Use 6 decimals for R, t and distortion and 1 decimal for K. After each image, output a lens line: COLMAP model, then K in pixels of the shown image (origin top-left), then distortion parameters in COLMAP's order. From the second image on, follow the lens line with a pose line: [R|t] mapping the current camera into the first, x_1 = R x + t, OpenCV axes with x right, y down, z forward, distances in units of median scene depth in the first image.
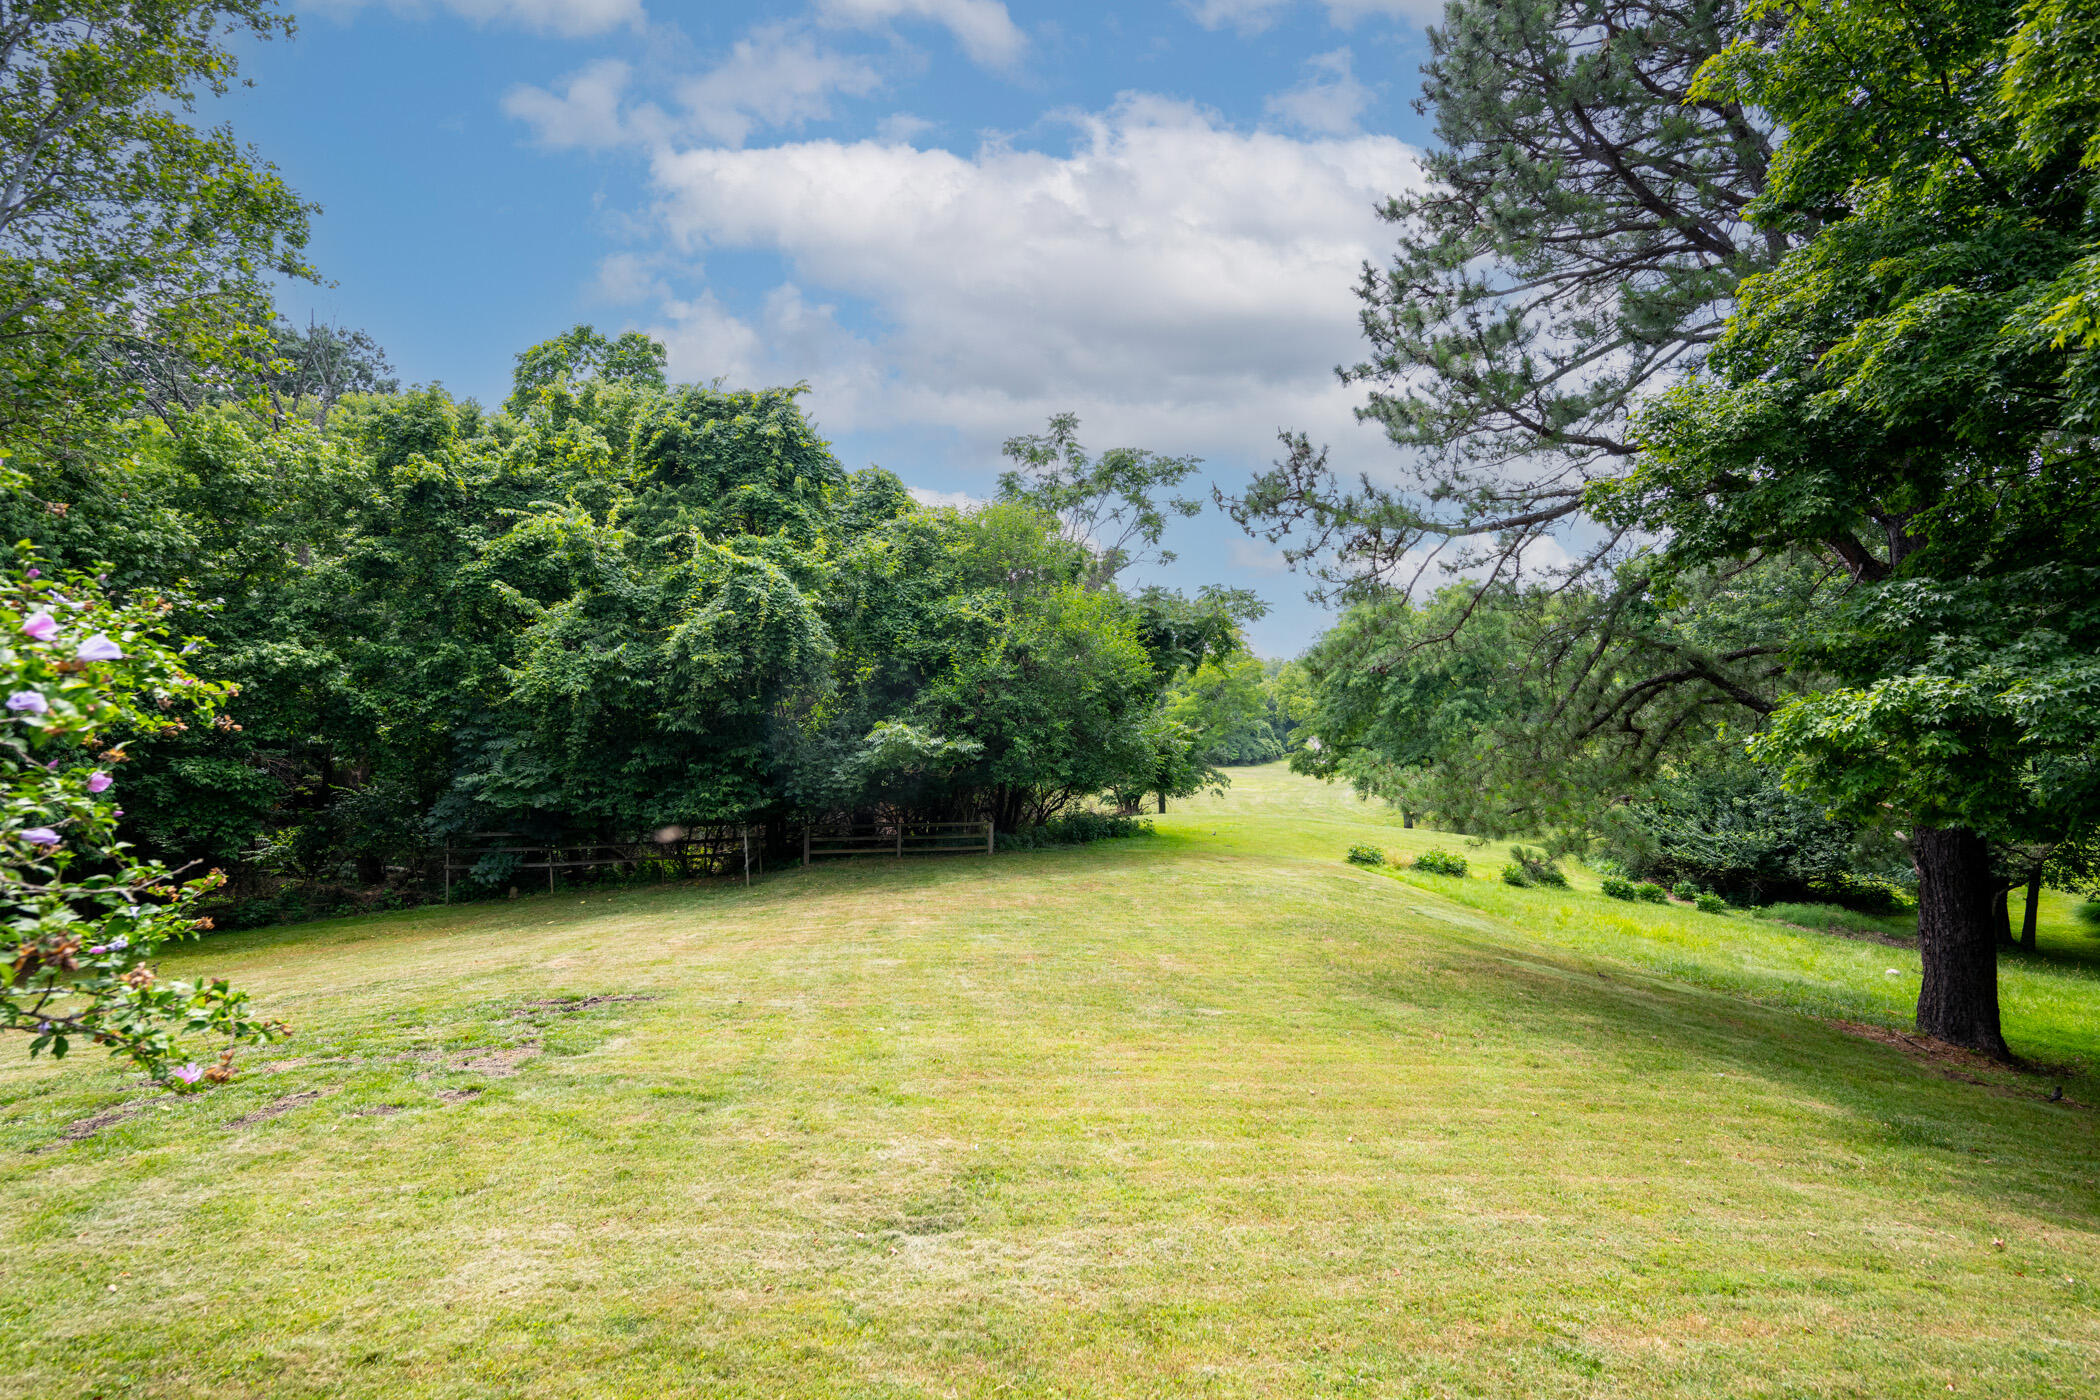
lens RADIAL K [[923.8, 0, 1054.4], [0, 923.8, 702.2], [0, 0, 1]] dist [0.000134, 0.001068]
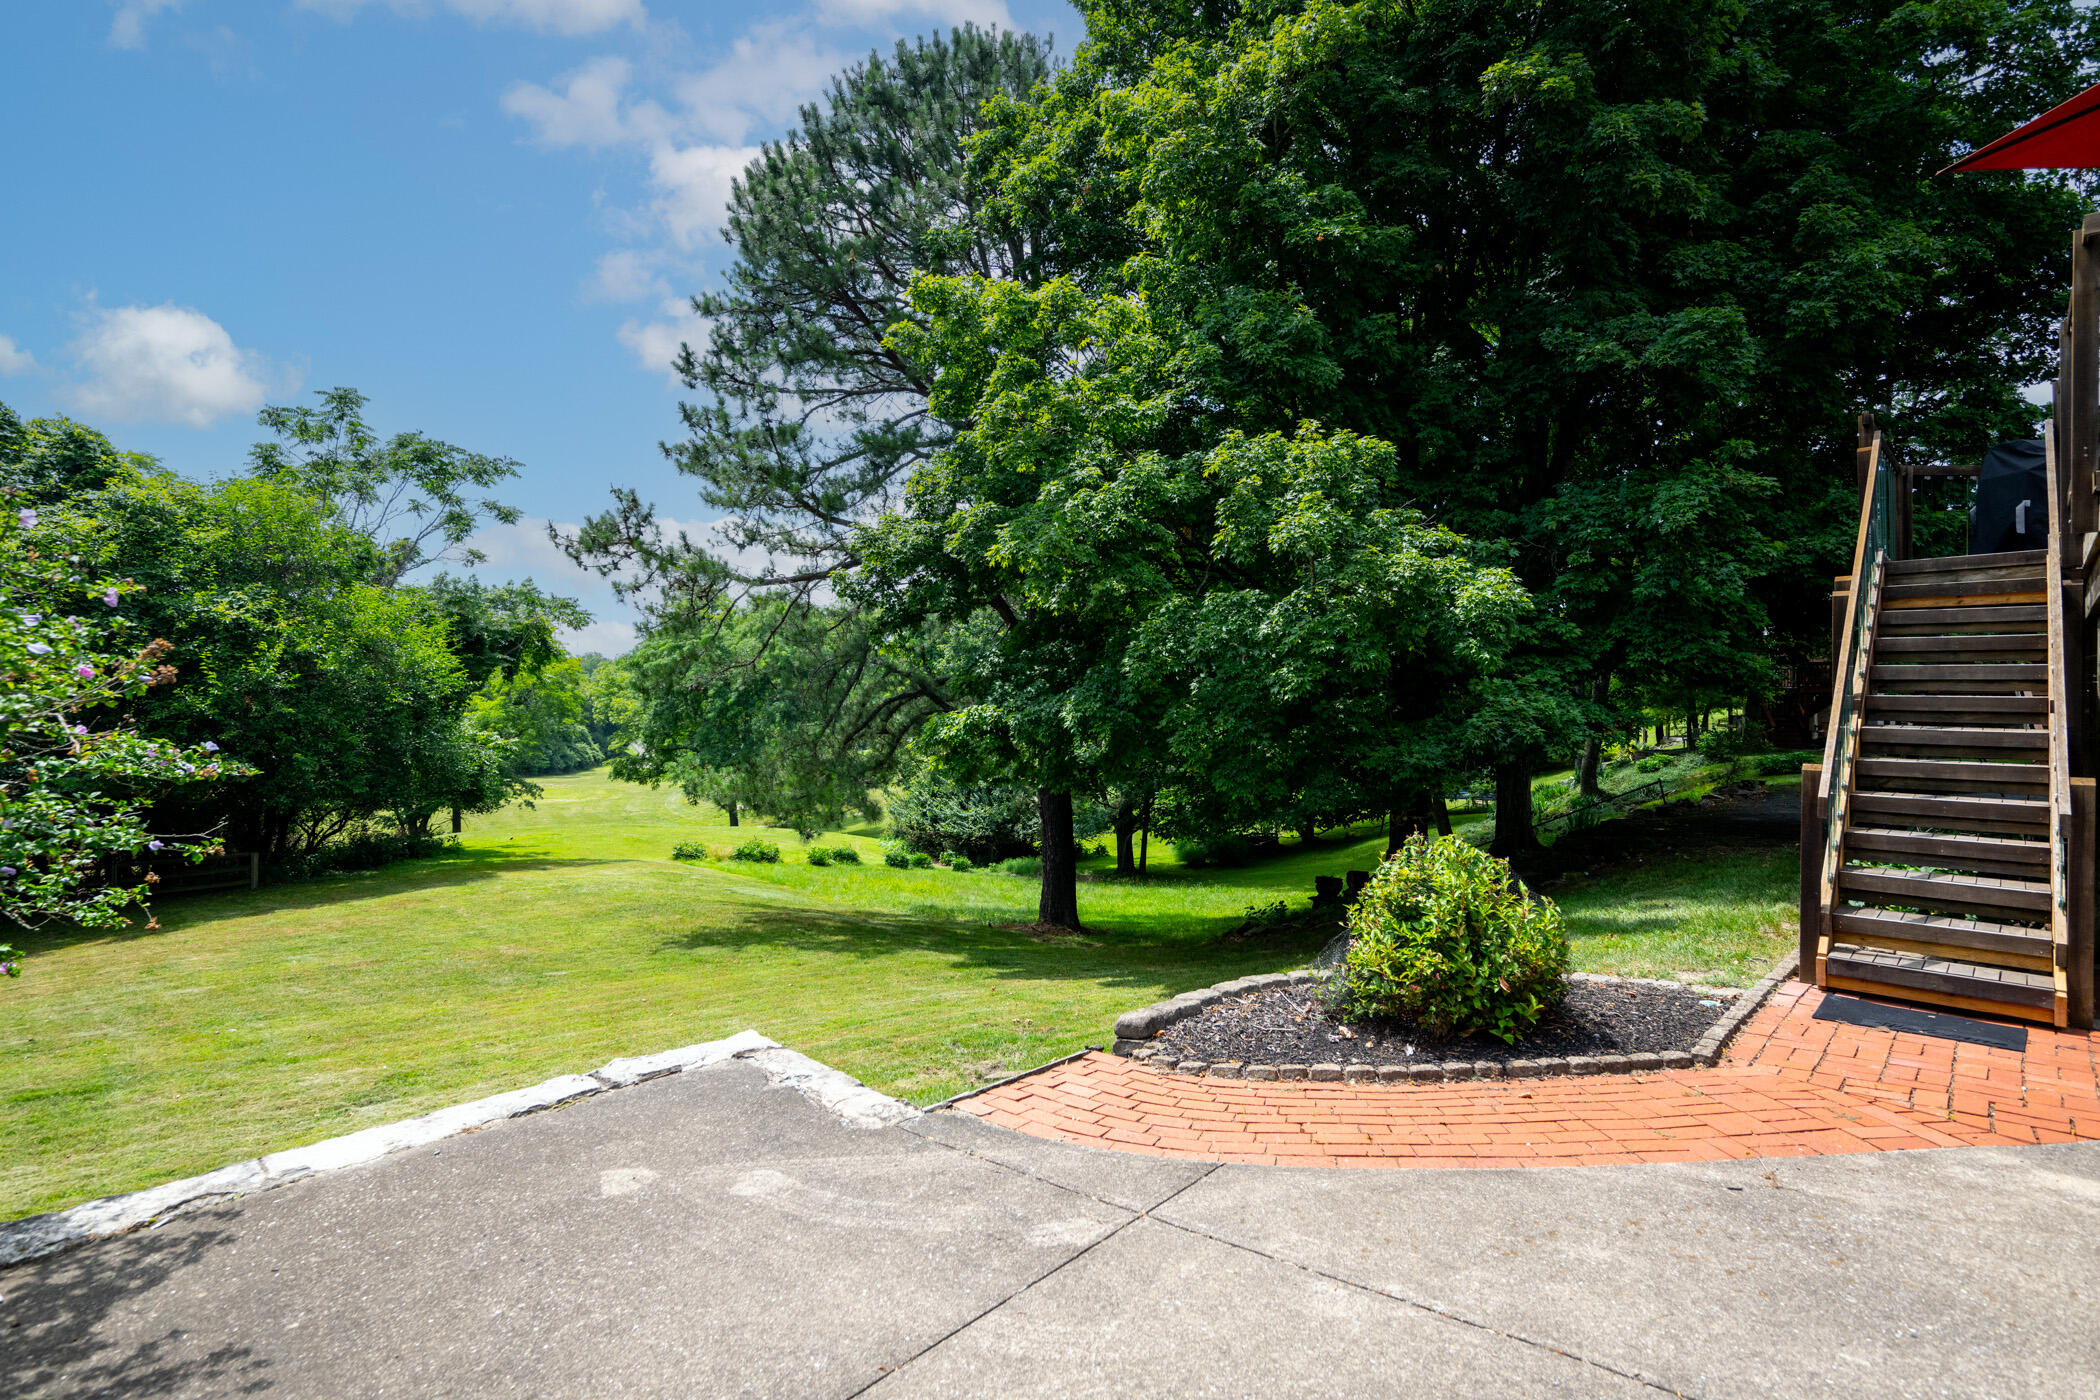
lens RADIAL K [[1046.1, 0, 1054.5], [0, 1046.1, 699.8], [0, 0, 1]] dist [0.007967, -0.001462]
pose [[0.792782, -0.003910, 0.609493, -0.075636], [0.002135, 0.999991, 0.003638, -0.016103], [-0.609502, -0.001583, 0.792783, -0.248371]]
